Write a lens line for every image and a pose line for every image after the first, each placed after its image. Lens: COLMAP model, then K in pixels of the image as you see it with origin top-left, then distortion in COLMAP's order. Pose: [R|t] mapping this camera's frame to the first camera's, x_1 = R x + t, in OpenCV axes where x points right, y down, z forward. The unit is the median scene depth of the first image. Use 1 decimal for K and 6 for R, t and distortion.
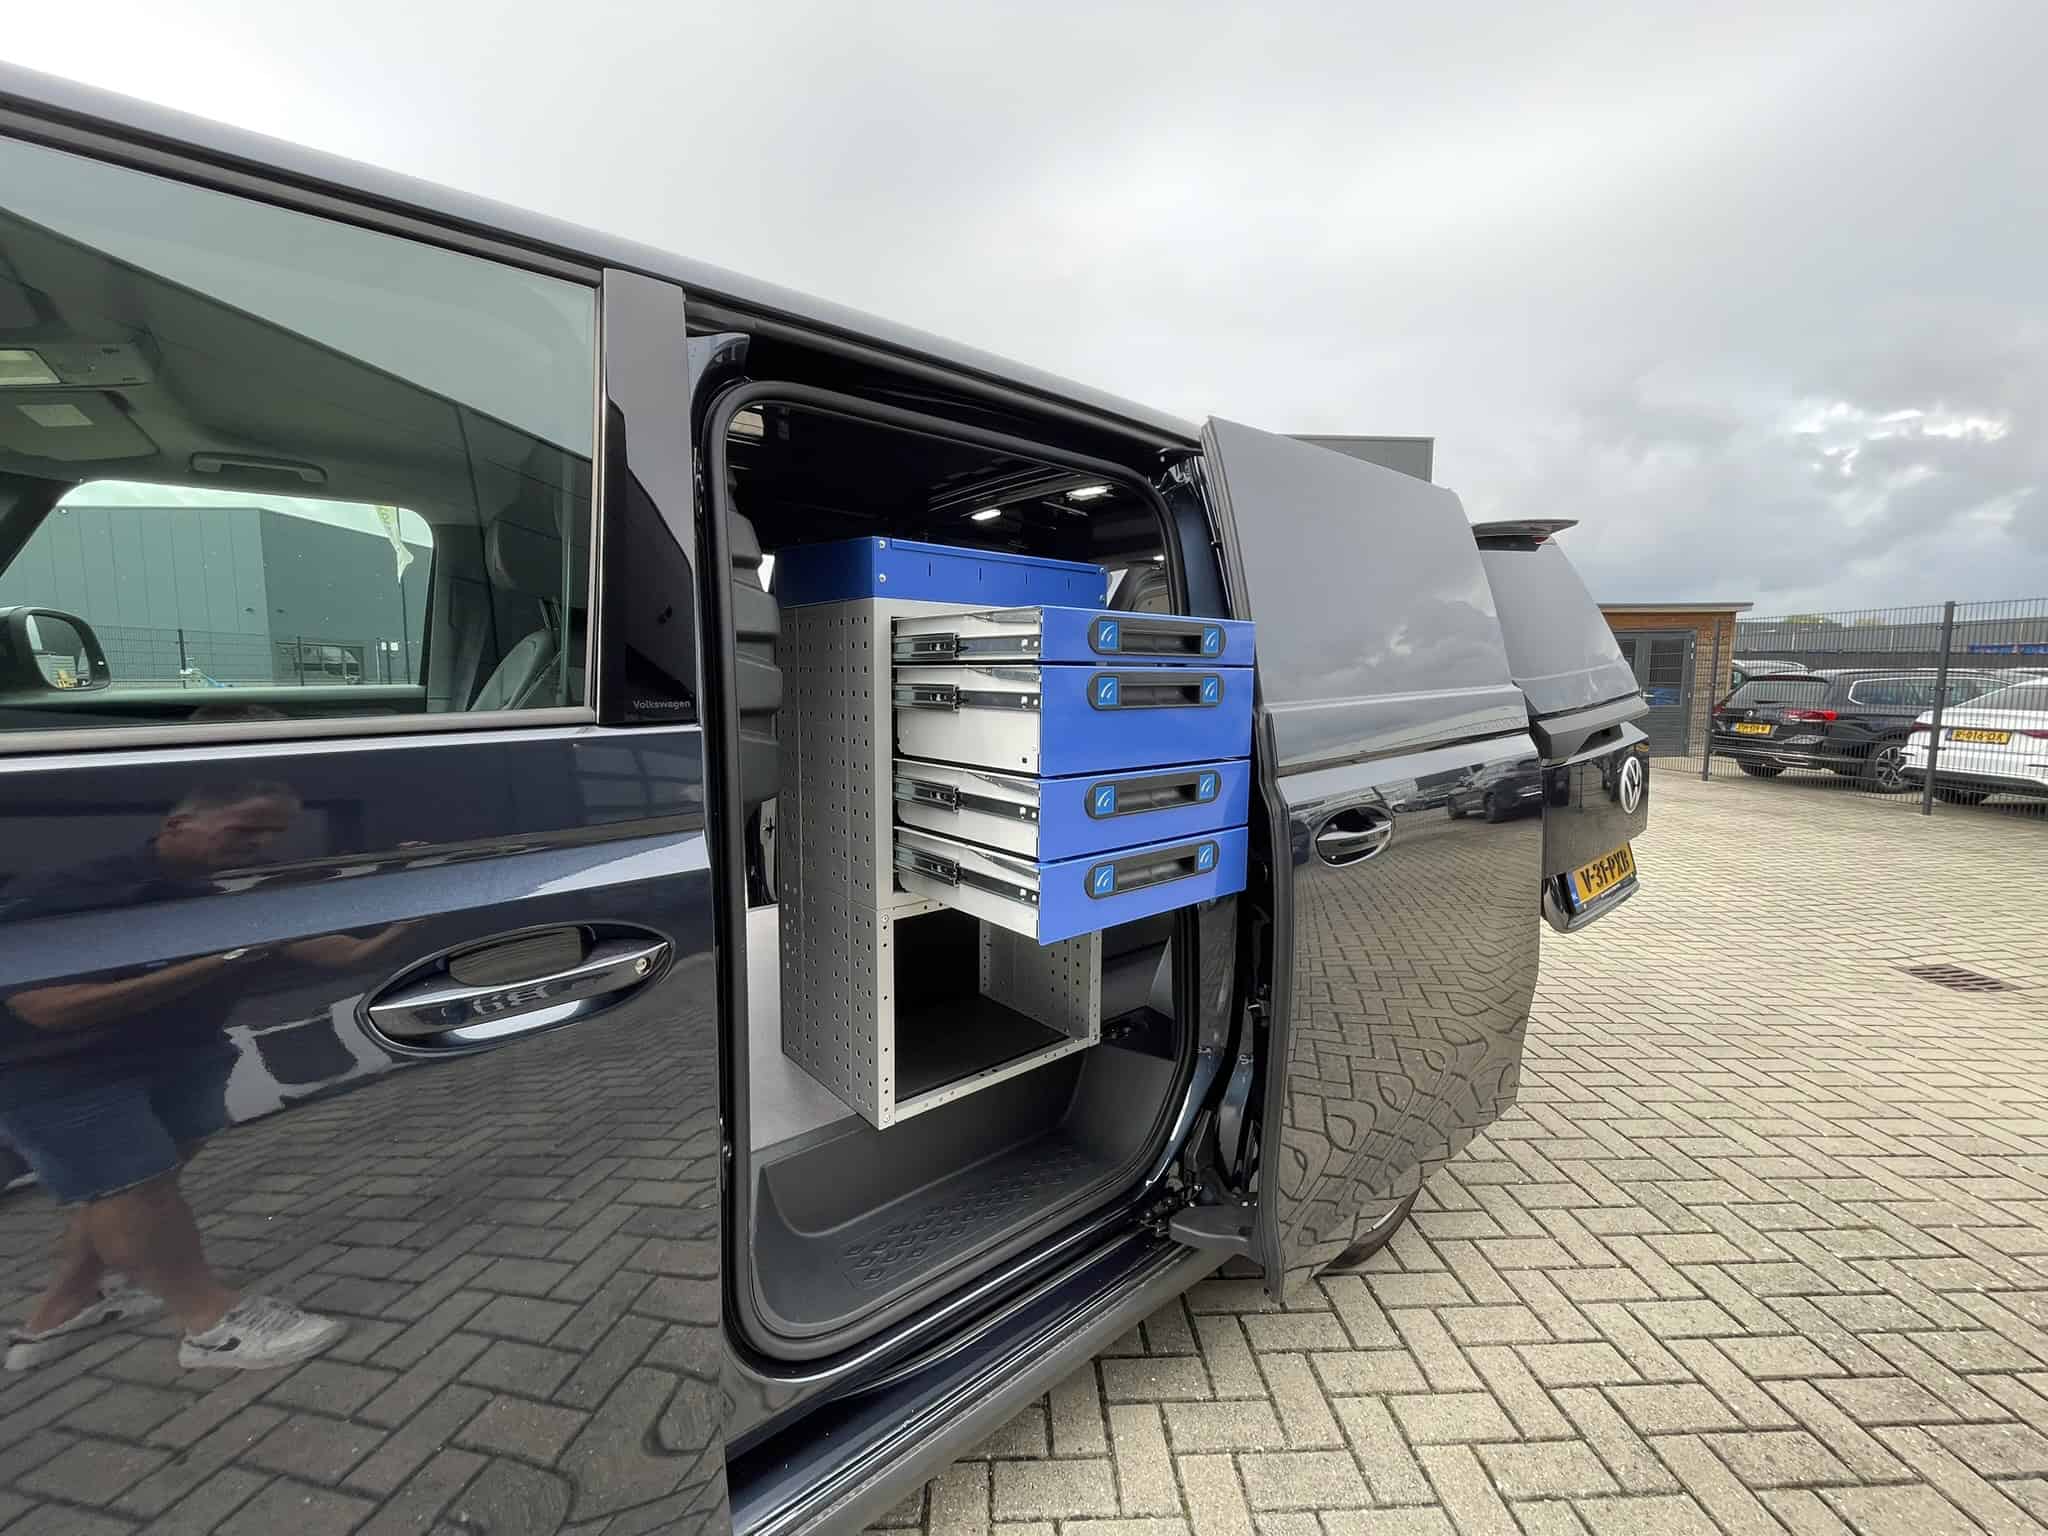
lens RADIAL K [[837.0, 0, 1024.0], [0, 837.0, 768.0], [0, 0, 1]] dist [0.012129, -0.000180]
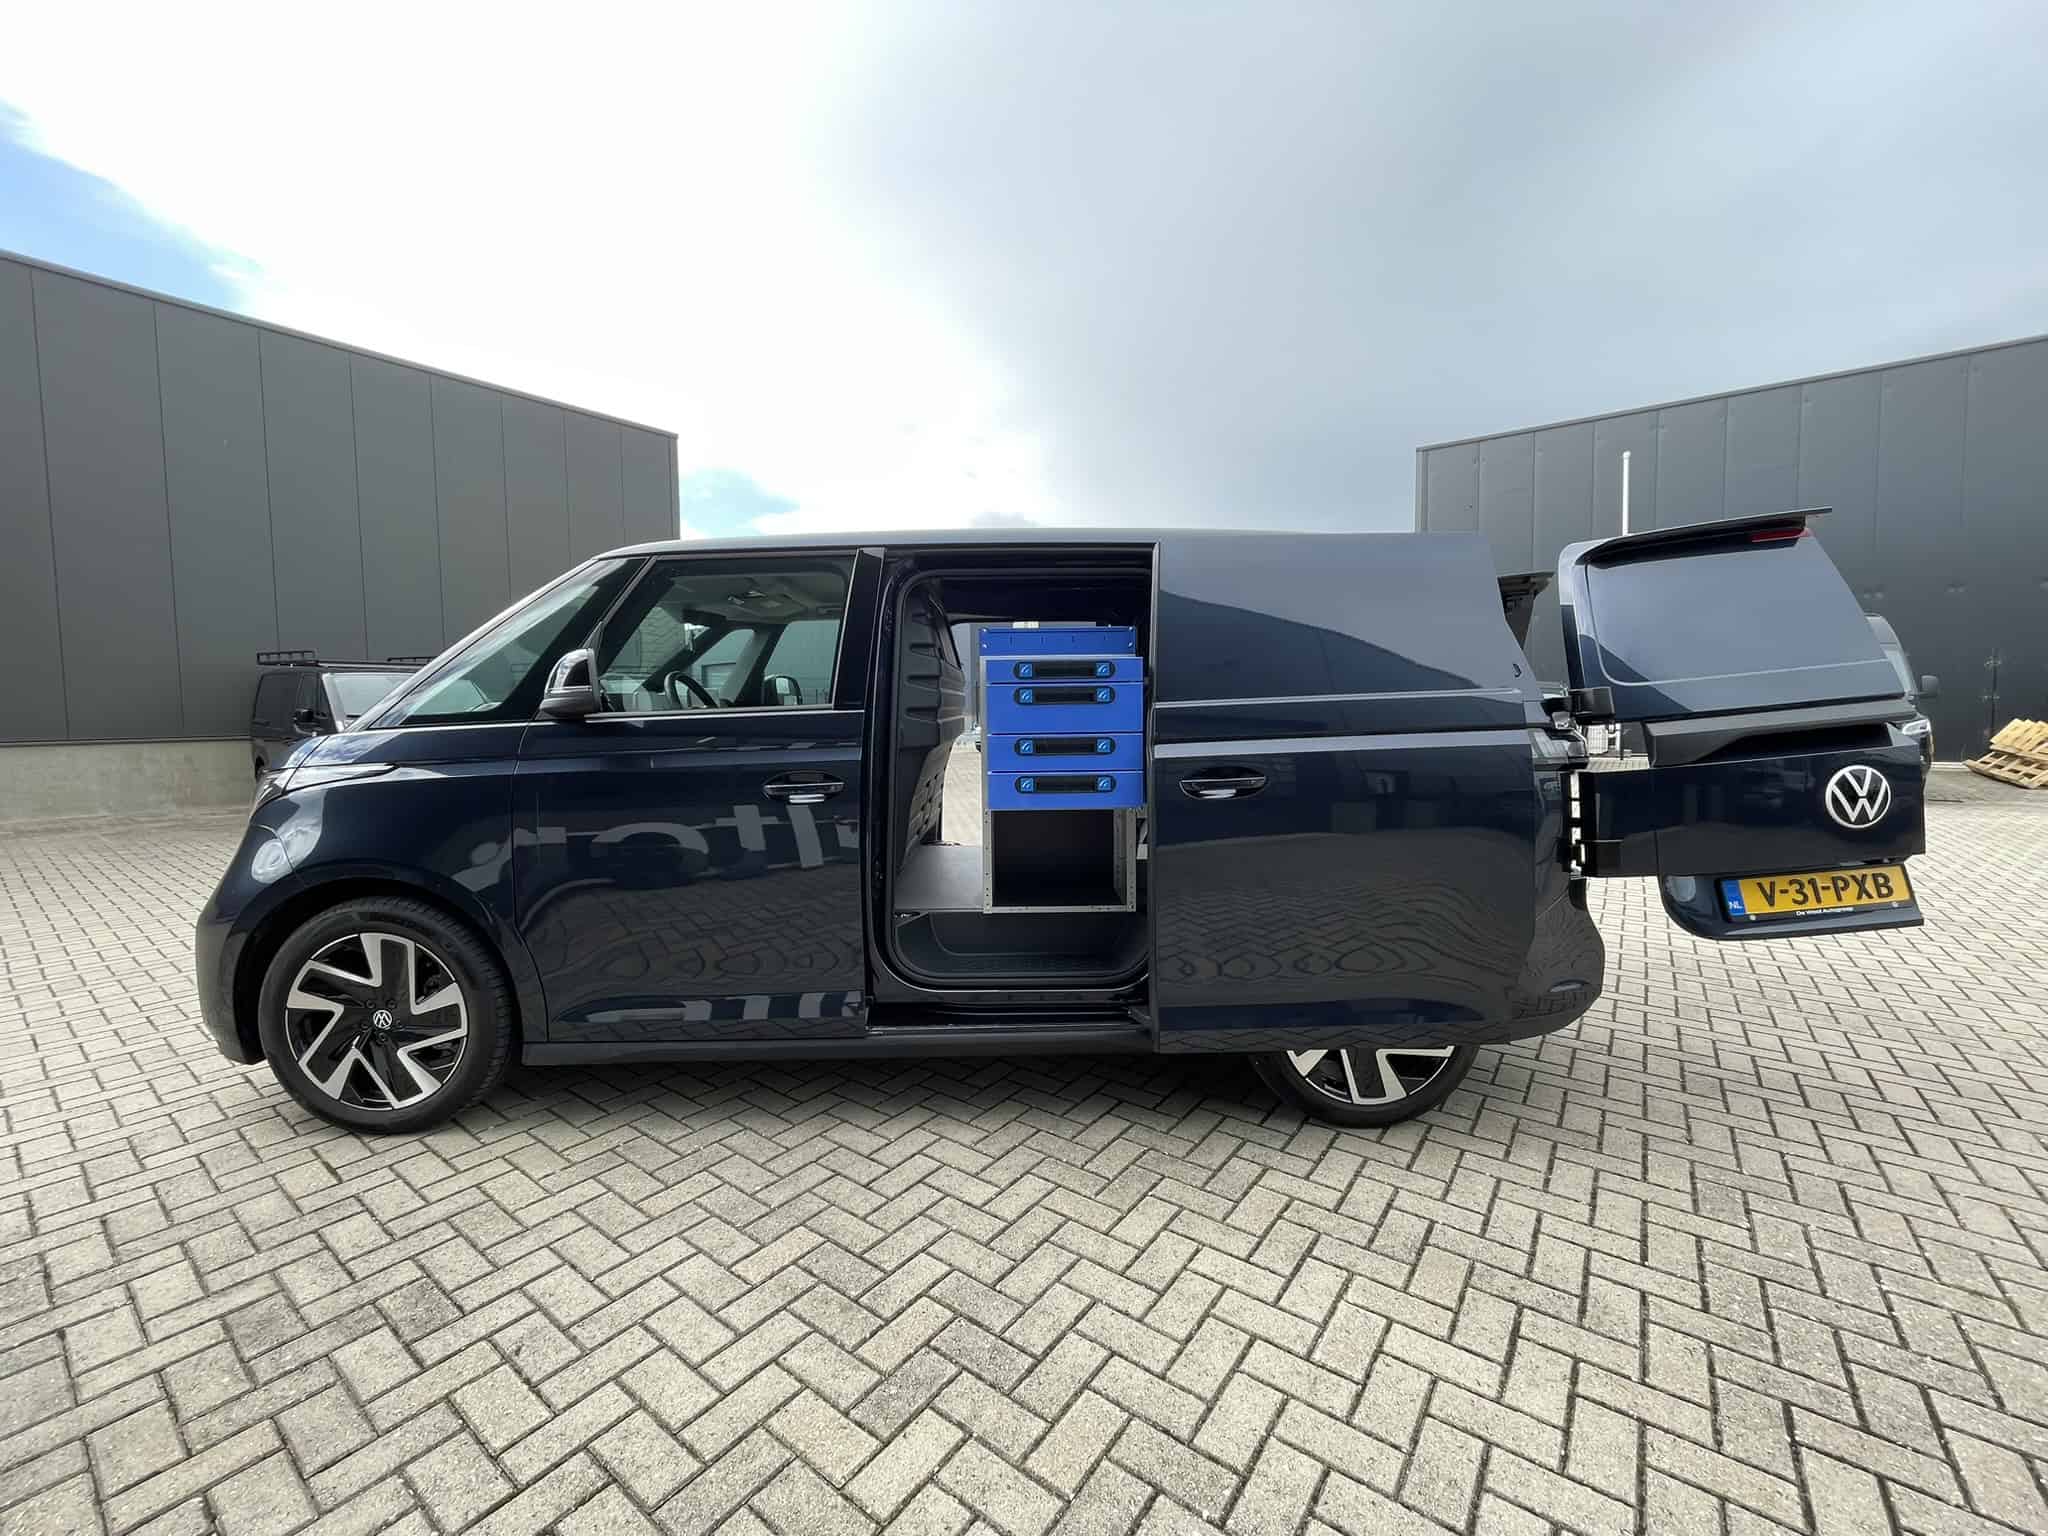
lens RADIAL K [[837.0, 0, 1024.0], [0, 837.0, 768.0], [0, 0, 1]] dist [0.012129, -0.000180]
pose [[0.766811, 0.032120, -0.641069, 0.993861], [-0.055990, 0.998287, -0.016954, 0.087939], [0.639427, 0.048894, 0.767296, -0.430788]]
